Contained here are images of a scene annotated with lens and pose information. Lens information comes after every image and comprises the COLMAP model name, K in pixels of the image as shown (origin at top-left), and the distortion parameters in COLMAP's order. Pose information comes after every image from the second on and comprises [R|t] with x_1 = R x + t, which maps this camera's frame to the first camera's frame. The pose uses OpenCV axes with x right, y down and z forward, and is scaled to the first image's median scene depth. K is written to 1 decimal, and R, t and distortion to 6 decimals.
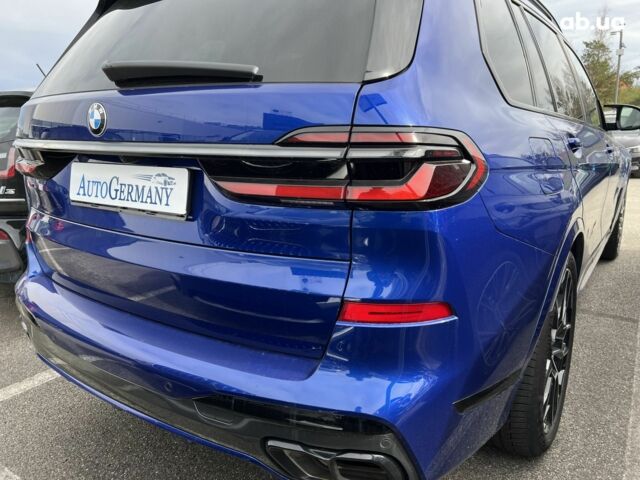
lens RADIAL K [[484.9, 0, 334.3], [0, 484.9, 247.6], [0, 0, 1]] dist [0.056412, -0.066386]
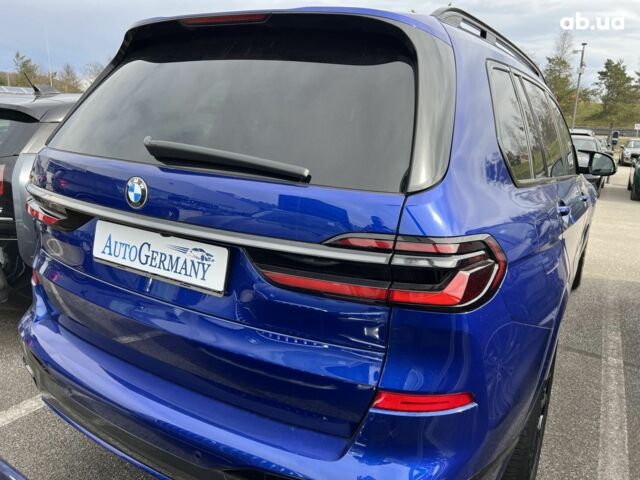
lens RADIAL K [[484.9, 0, 333.8], [0, 484.9, 242.6], [0, 0, 1]] dist [0.056412, -0.066386]
pose [[0.995670, 0.046047, 0.080754, -0.140516], [-0.046461, 0.998915, 0.003258, -0.168141], [-0.080516, -0.006996, 0.996729, -0.053327]]
